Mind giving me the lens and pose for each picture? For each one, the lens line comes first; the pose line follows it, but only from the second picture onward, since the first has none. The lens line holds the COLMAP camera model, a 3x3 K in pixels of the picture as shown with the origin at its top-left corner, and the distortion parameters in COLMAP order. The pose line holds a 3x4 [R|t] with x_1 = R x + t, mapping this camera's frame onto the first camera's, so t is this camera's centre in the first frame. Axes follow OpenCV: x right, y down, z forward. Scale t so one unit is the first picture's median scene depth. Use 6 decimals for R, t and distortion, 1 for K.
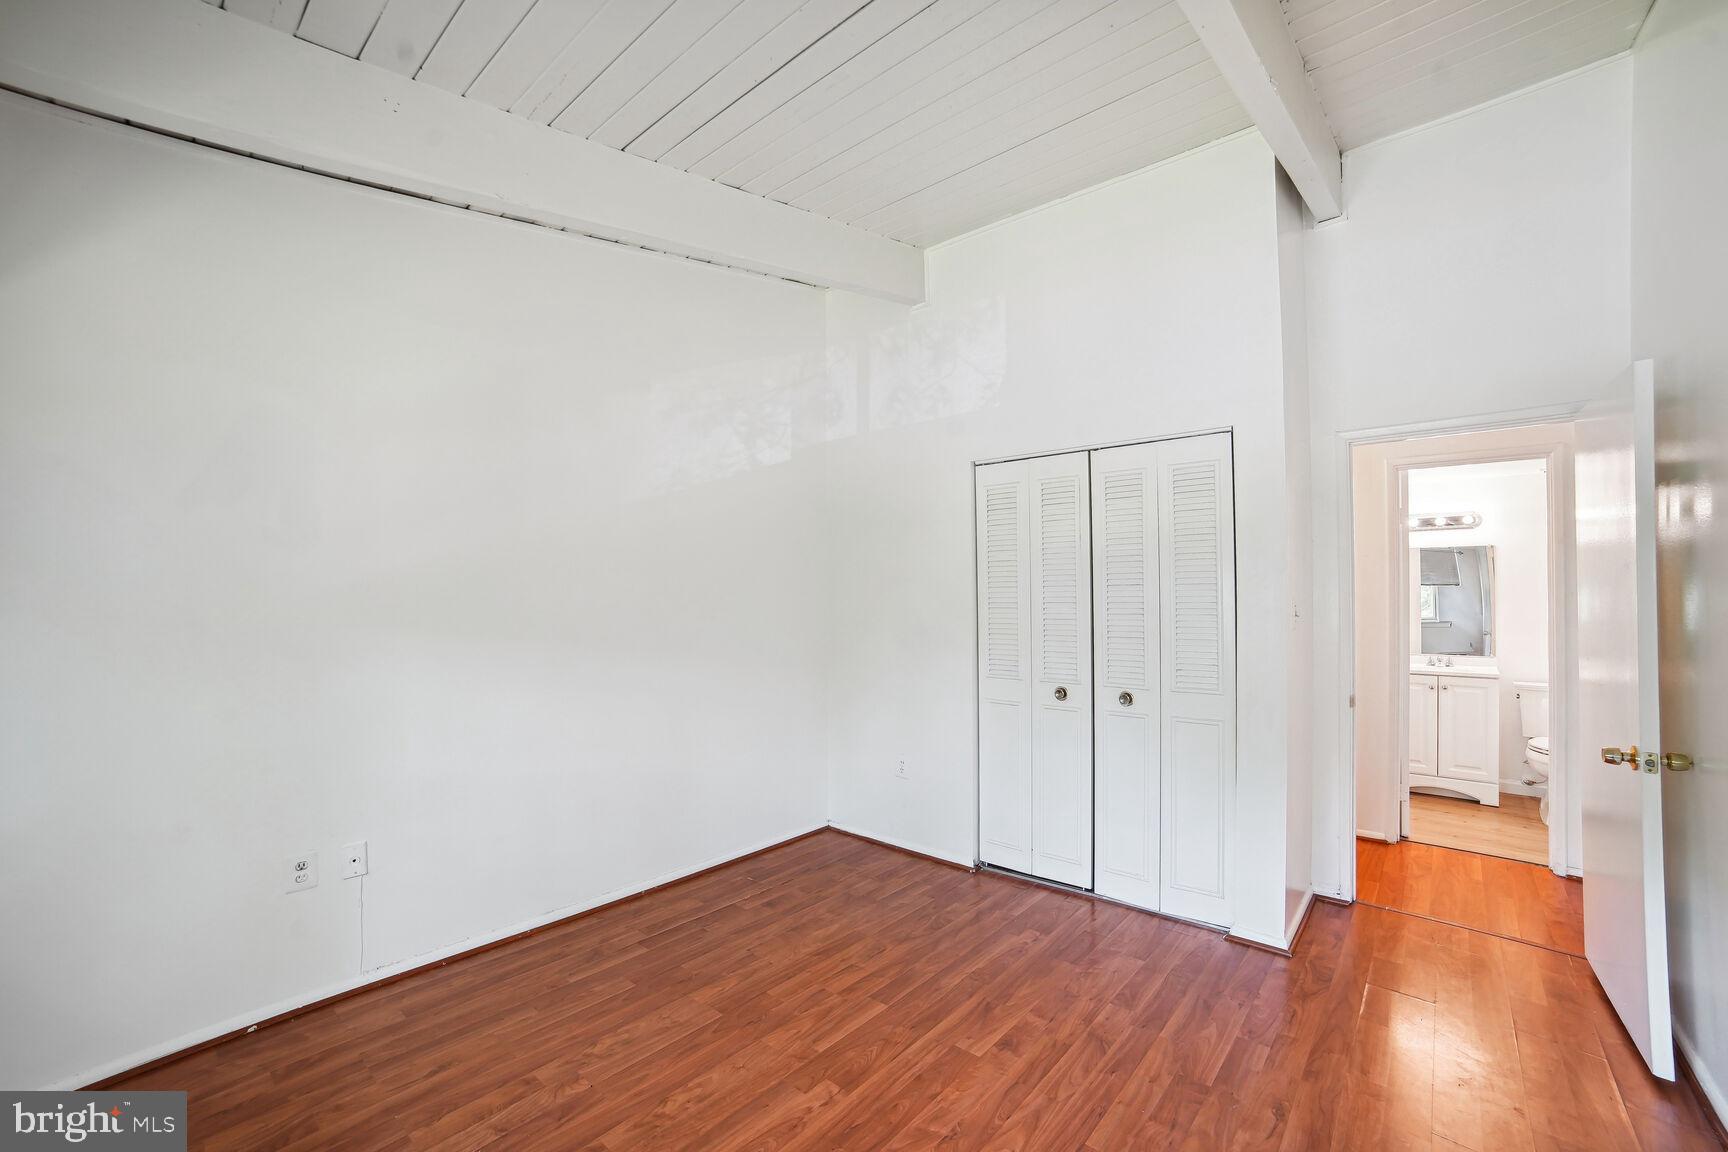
lens RADIAL K [[699.7, 0, 885.5], [0, 699.7, 601.4], [0, 0, 1]] dist [-0.026956, 0.000412]
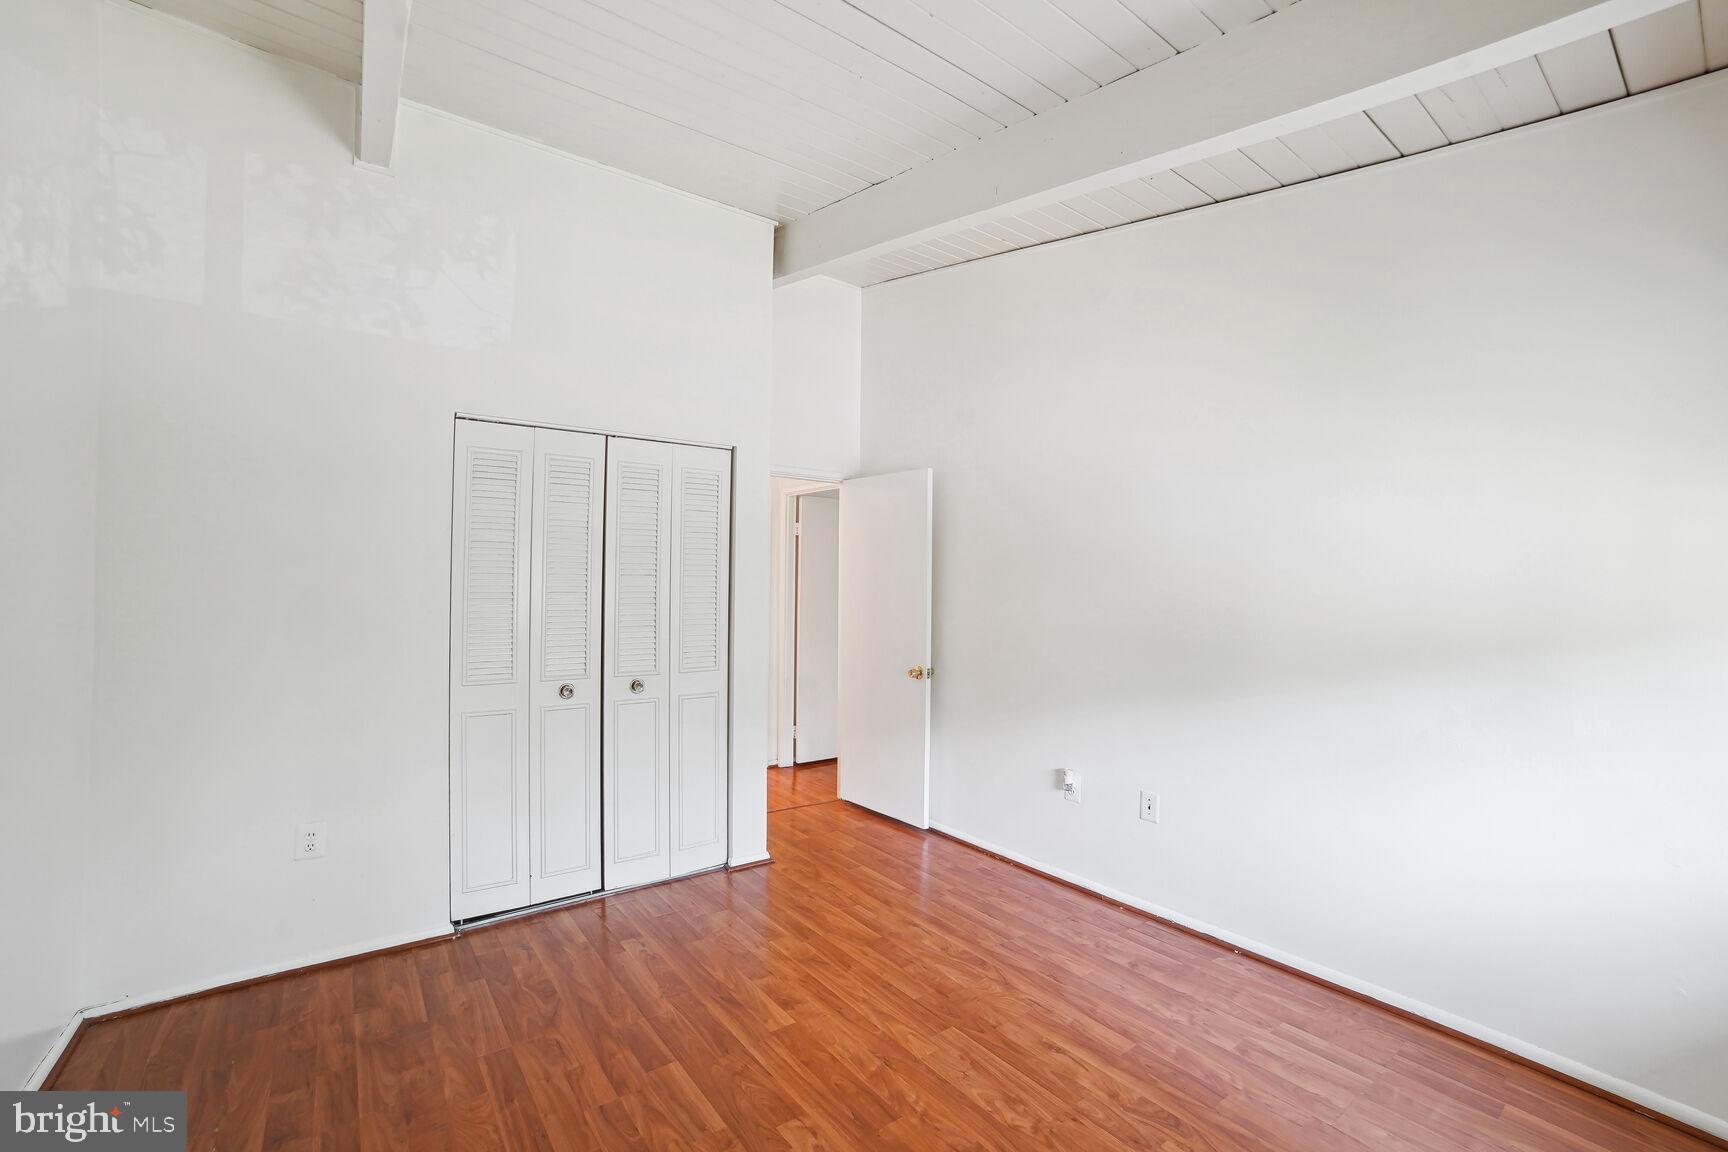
lens RADIAL K [[710.6, 0, 866.4], [0, 710.6, 588.1], [0, 0, 1]] dist [-0.091829, 0.032286]
pose [[0.233774, 0.012553, 0.972210, -0.689220], [-0.008202, 0.999907, -0.010938, 0.003633], [-0.972256, -0.005417, 0.233855, 0.515728]]
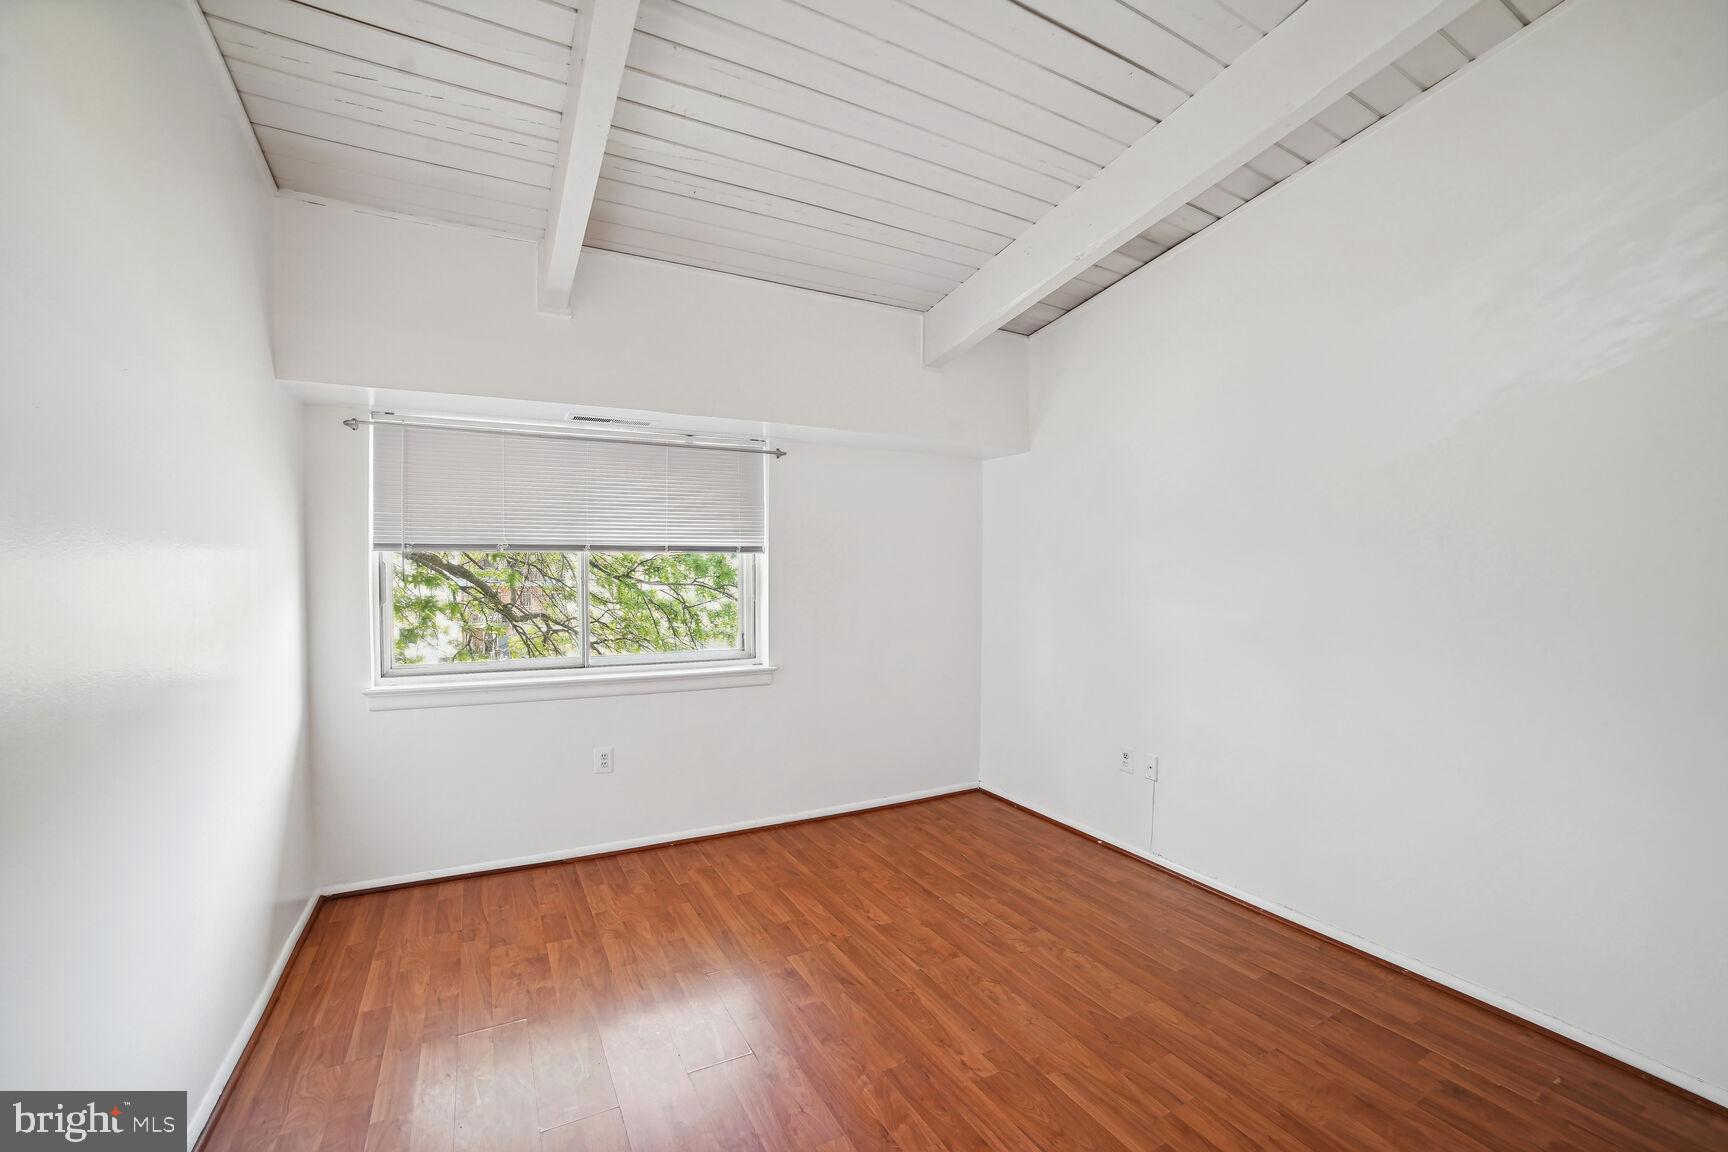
lens RADIAL K [[710.6, 0, 866.4], [0, 710.6, 588.1], [0, 0, 1]] dist [-0.091829, 0.032286]
pose [[-0.364625, 0.014706, -0.931038, 0.652310], [-0.010071, 0.999755, 0.019736, -0.004189], [0.931100, 0.016573, -0.364388, 0.875362]]
